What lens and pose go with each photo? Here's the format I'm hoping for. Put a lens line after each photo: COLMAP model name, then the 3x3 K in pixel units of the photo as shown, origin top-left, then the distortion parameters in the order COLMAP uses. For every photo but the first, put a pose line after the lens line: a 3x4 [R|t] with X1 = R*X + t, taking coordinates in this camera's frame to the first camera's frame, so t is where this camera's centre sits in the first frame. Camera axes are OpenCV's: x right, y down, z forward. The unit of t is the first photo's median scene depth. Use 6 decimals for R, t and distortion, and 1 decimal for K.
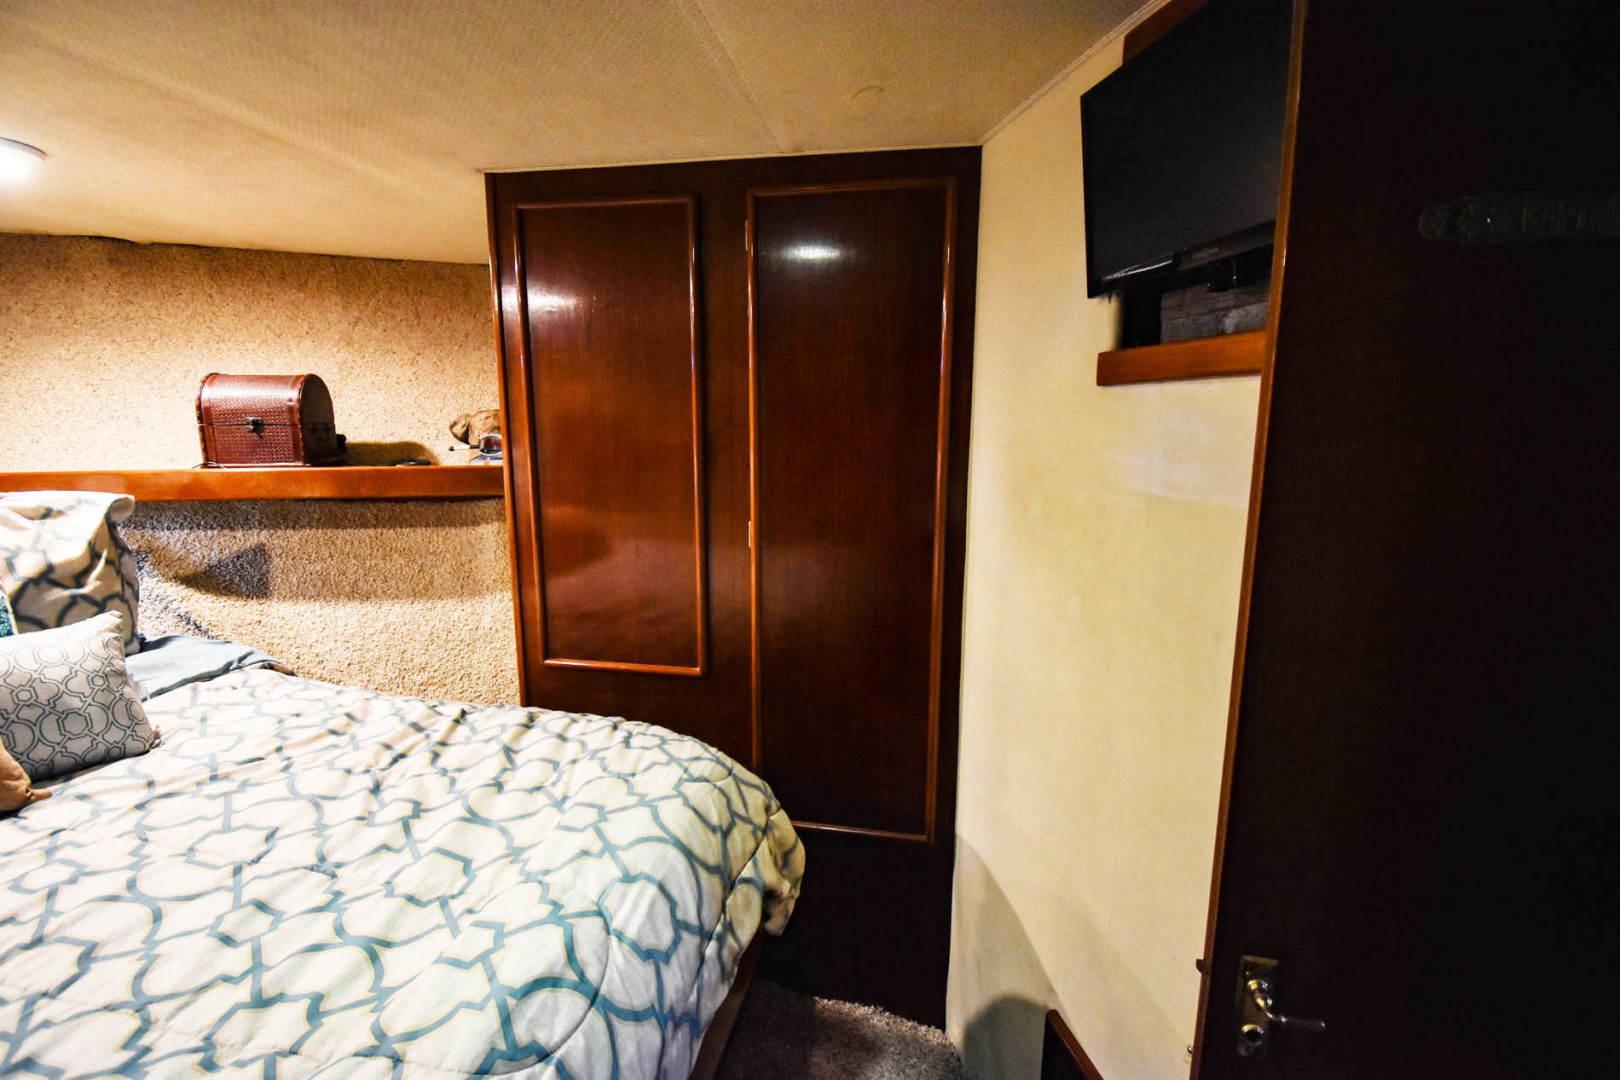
lens RADIAL K [[711.4, 0, 809.8], [0, 711.4, 525.6], [0, 0, 1]] dist [0.014359, -0.021230]
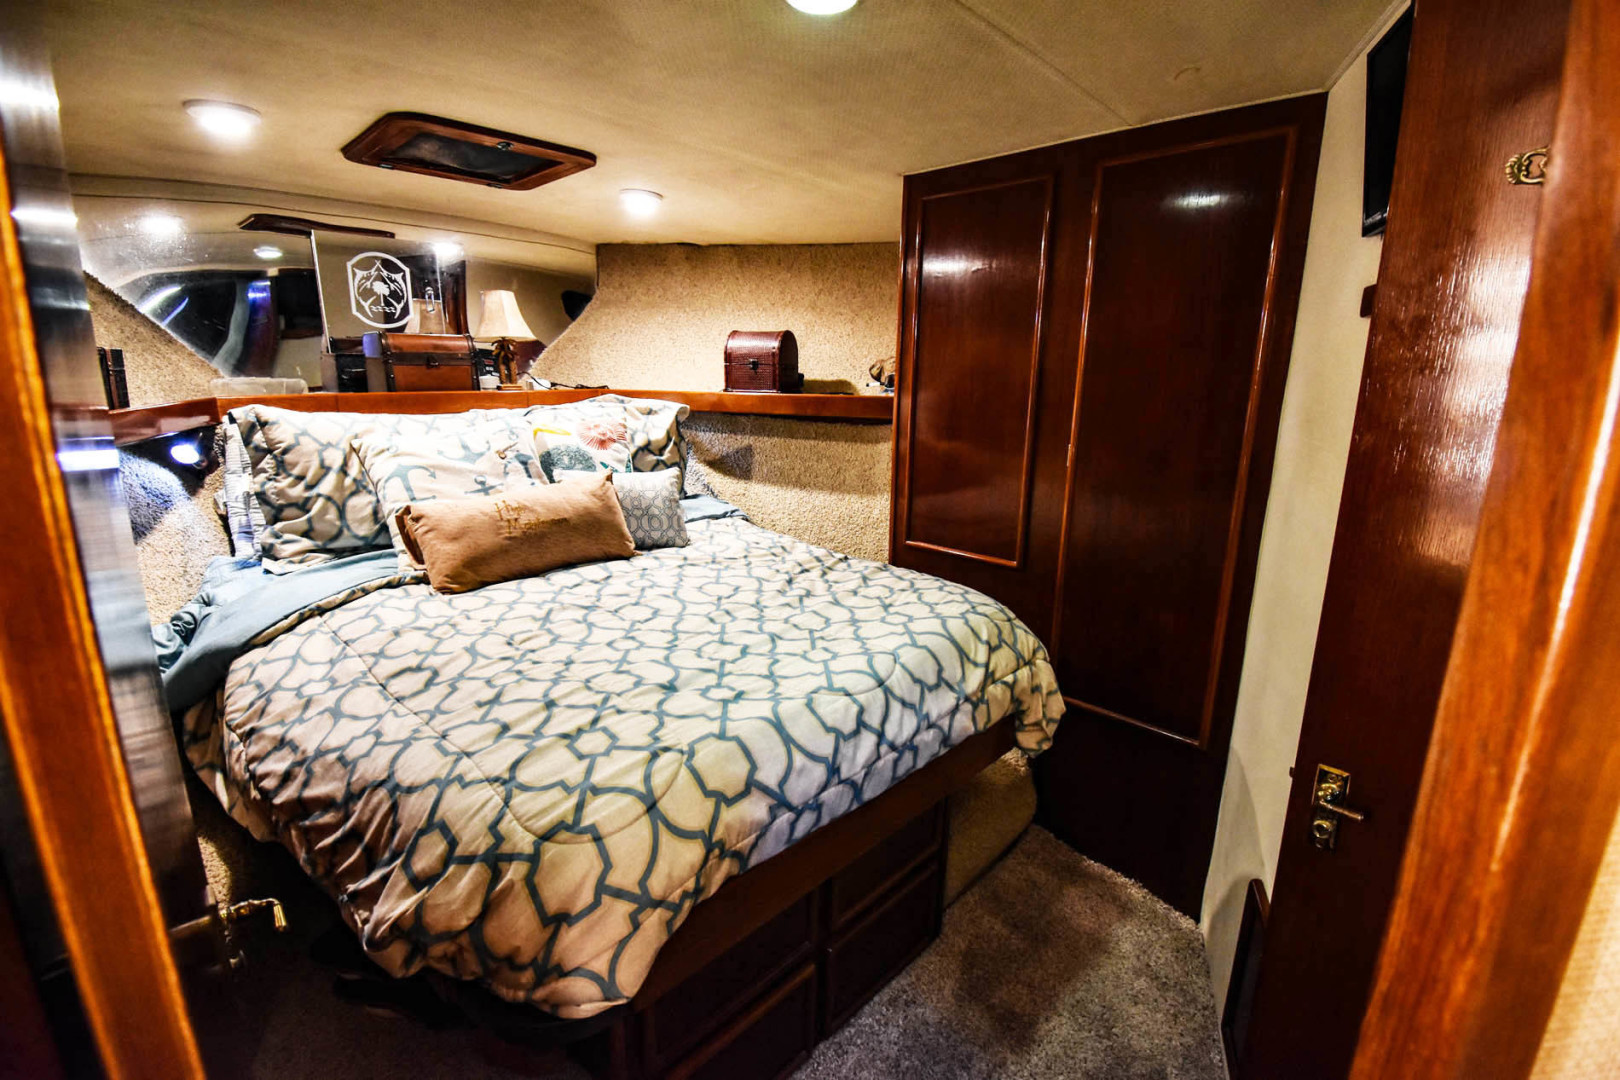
lens RADIAL K [[714.2, 0, 813.4], [0, 714.2, 539.2], [0, 0, 1]] dist [0.015897, -0.022952]
pose [[0.835279, 0.134940, -0.533011, 0.239086], [-0.100763, 0.990566, 0.092871, 0.091917], [0.540515, -0.023865, 0.840996, -0.279150]]
